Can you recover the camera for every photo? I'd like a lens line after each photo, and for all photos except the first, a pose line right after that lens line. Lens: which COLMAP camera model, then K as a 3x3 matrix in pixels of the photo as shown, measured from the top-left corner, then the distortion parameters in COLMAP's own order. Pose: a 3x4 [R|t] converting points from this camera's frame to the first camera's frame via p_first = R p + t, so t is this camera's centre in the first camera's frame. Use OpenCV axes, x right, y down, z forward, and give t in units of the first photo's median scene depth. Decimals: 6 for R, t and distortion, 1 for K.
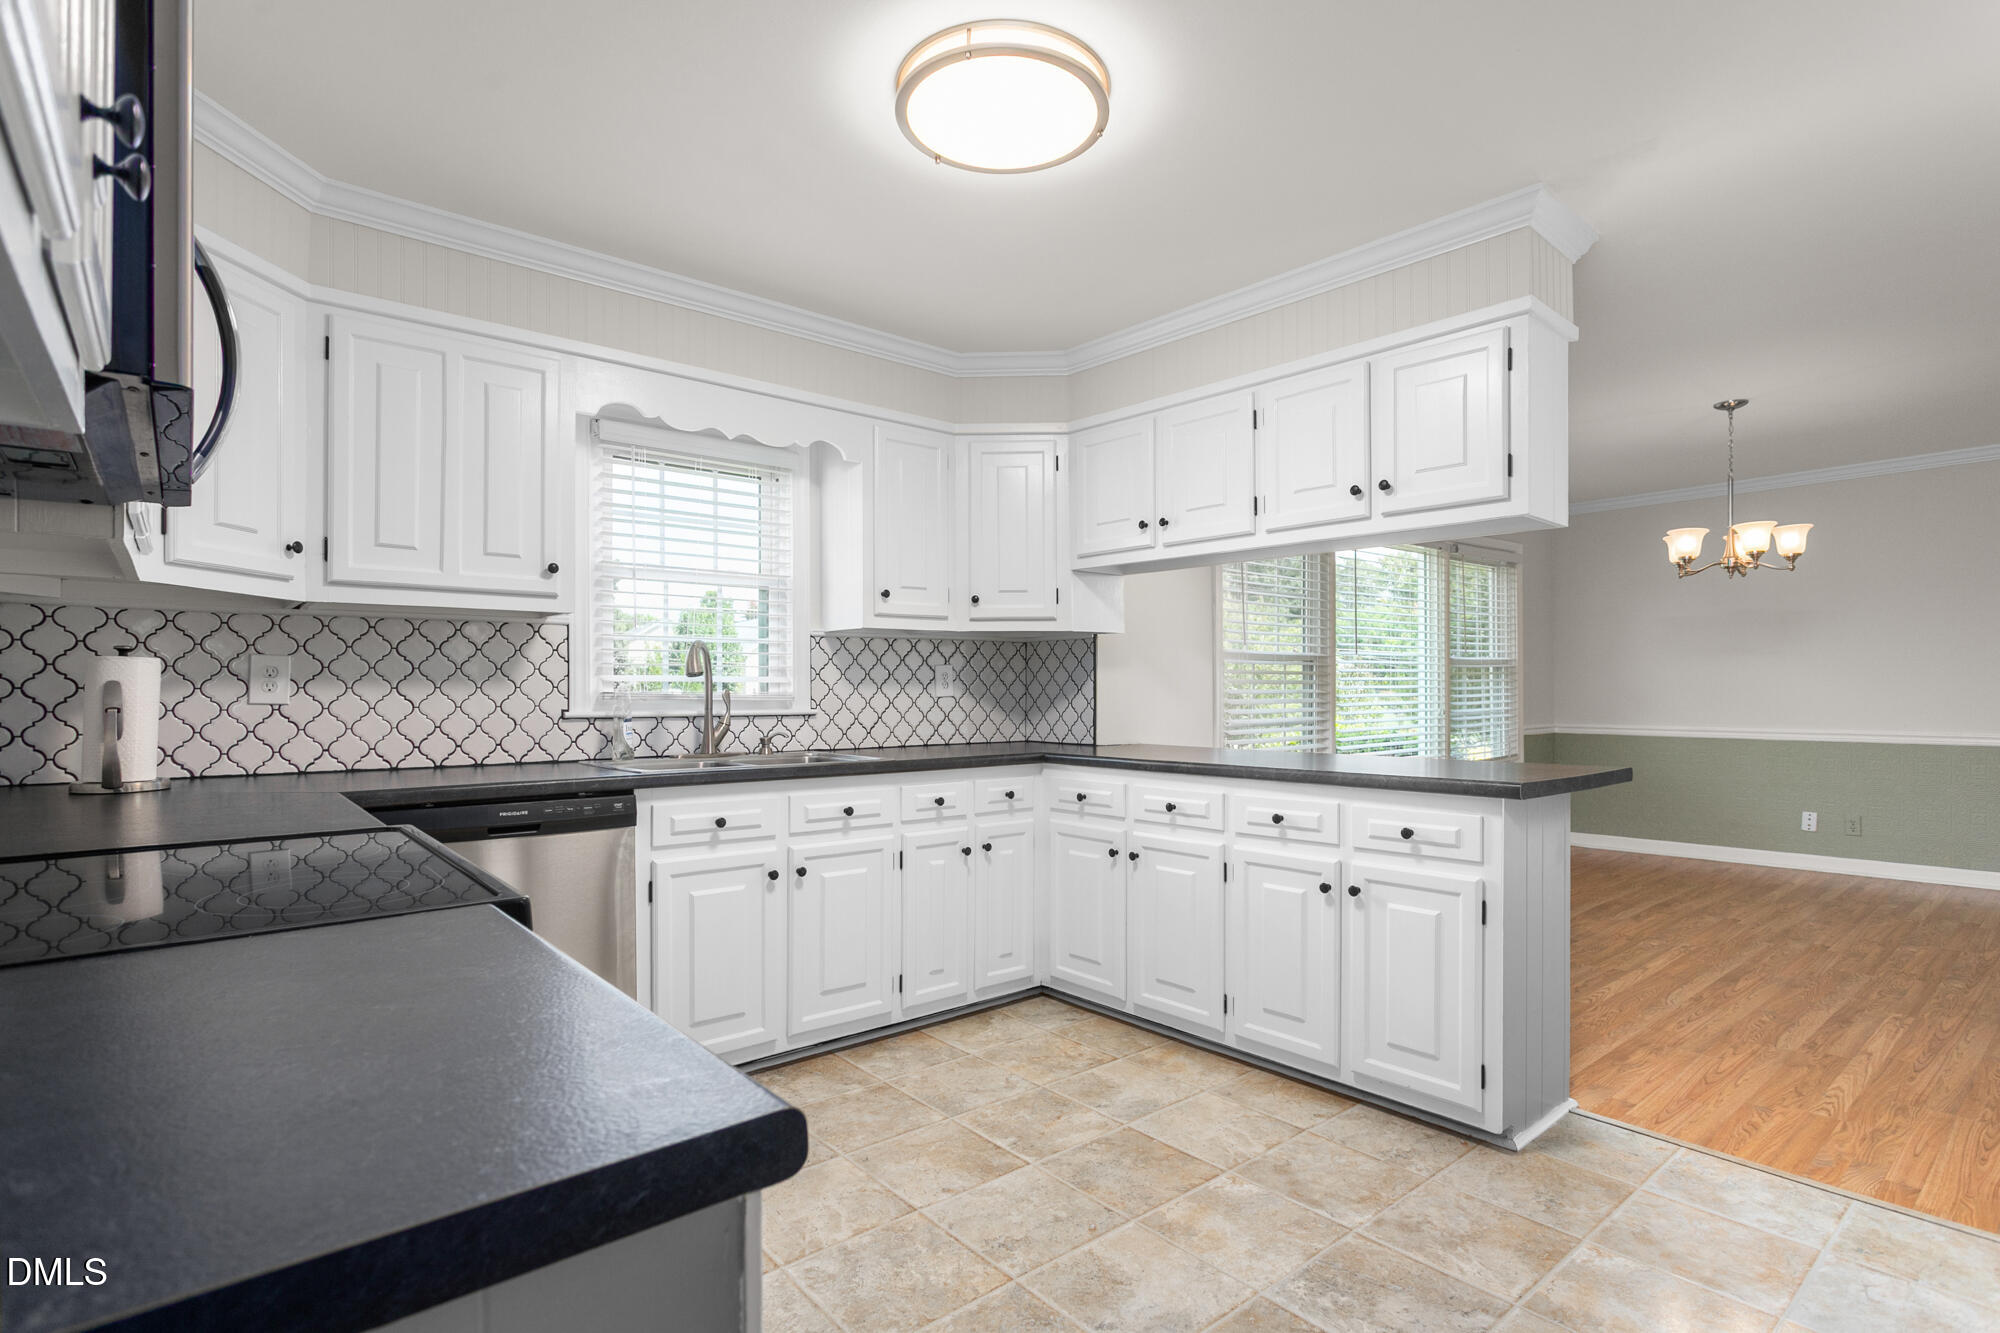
lens RADIAL K [[982.4, 0, 1016.1], [0, 982.4, 660.4], [0, 0, 1]] dist [-0.002321, 0.000424]
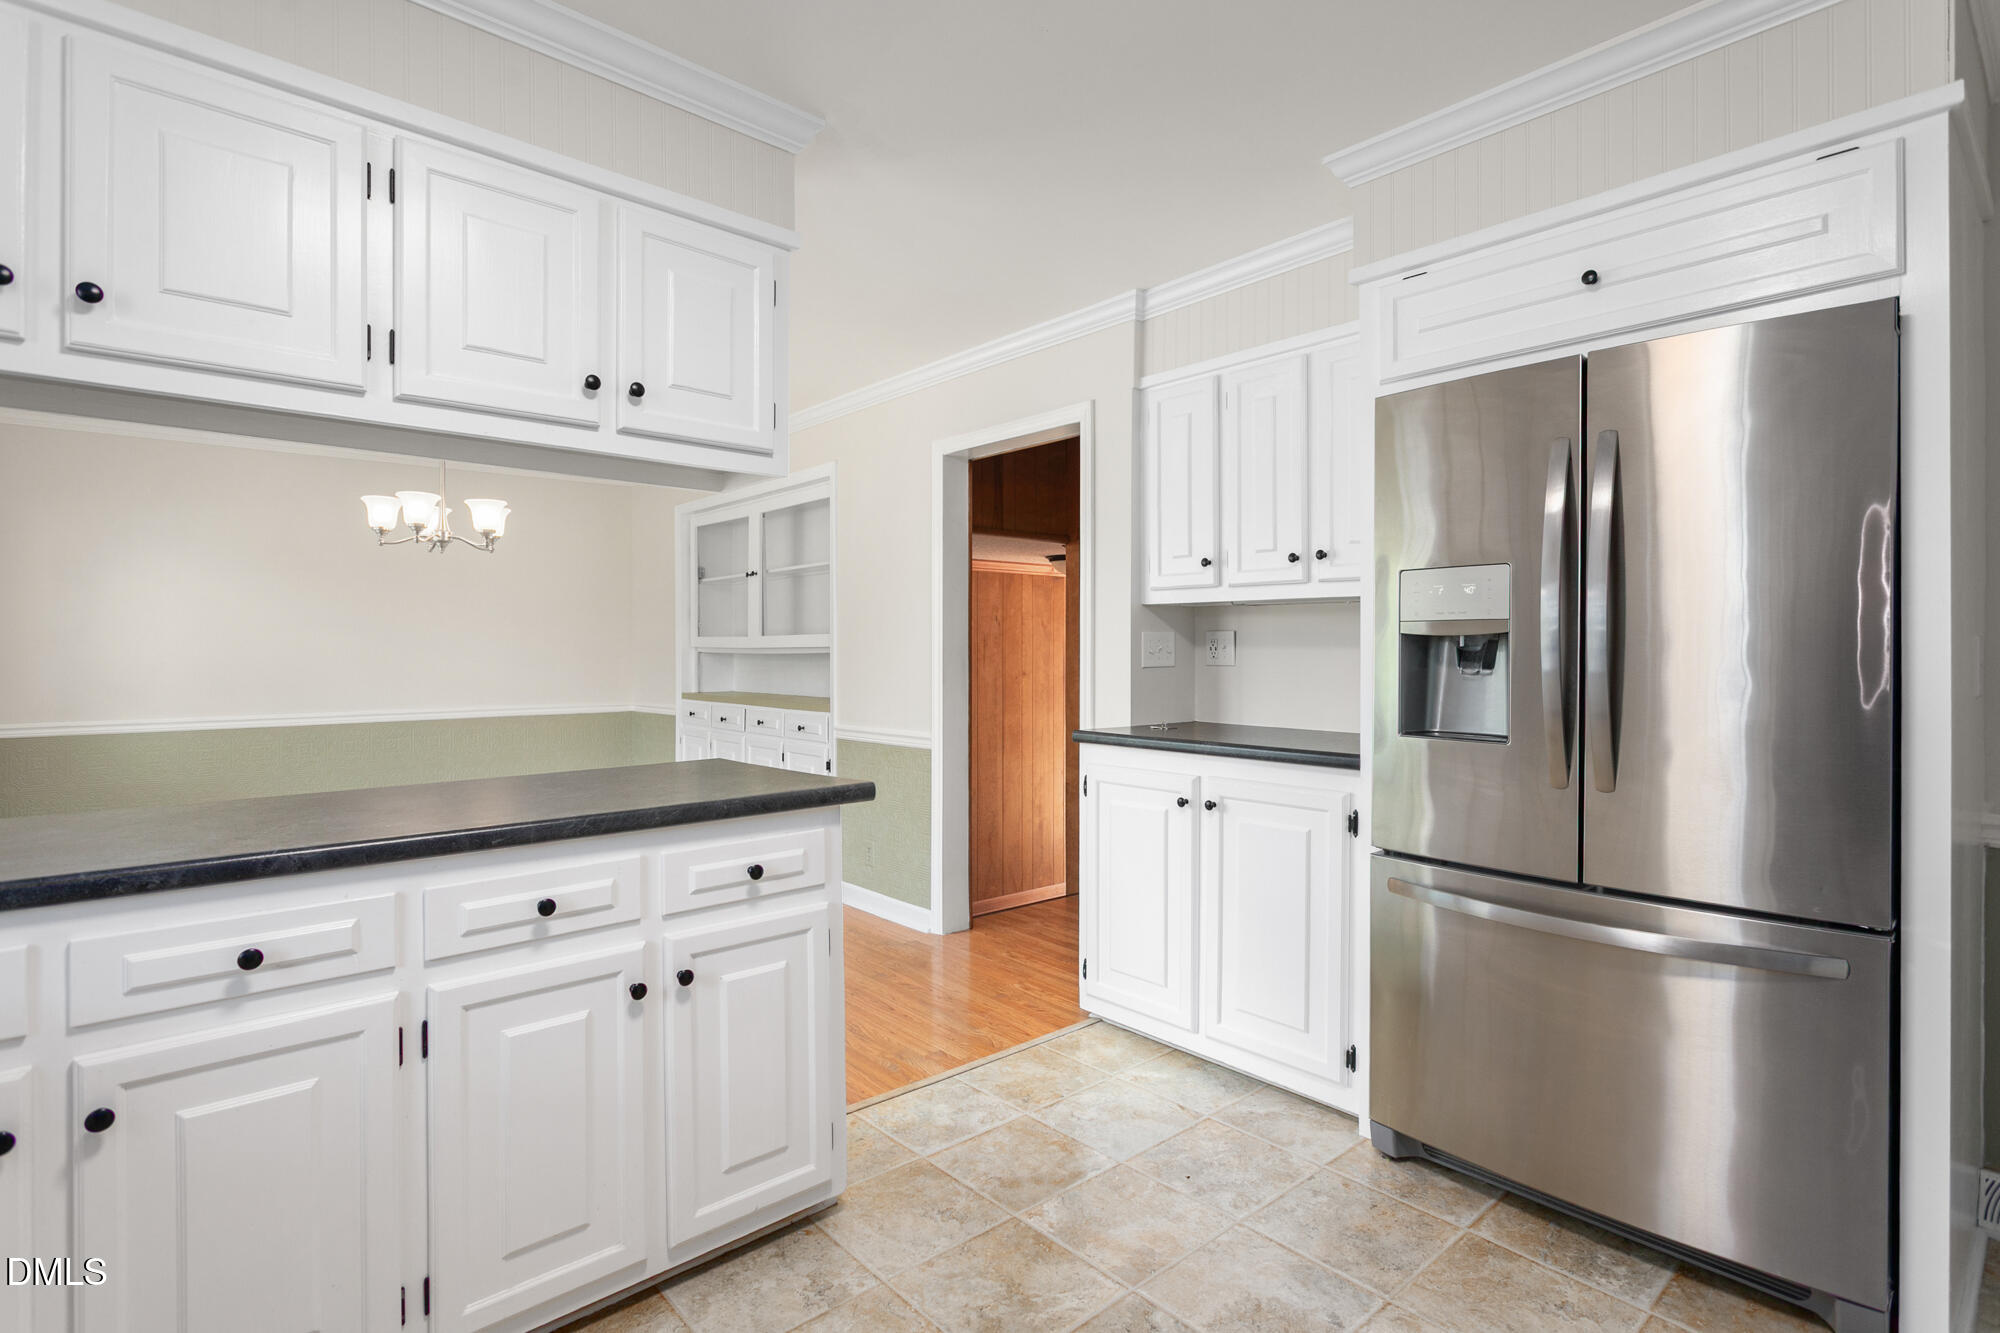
lens RADIAL K [[982.4, 0, 1016.1], [0, 982.4, 660.4], [0, 0, 1]] dist [-0.002321, 0.000424]
pose [[-0.009165, -0.002081, 0.999956, -0.384721], [-0.016506, 0.999862, 0.001930, 0.013010], [-0.999822, -0.016488, -0.009198, 0.900329]]
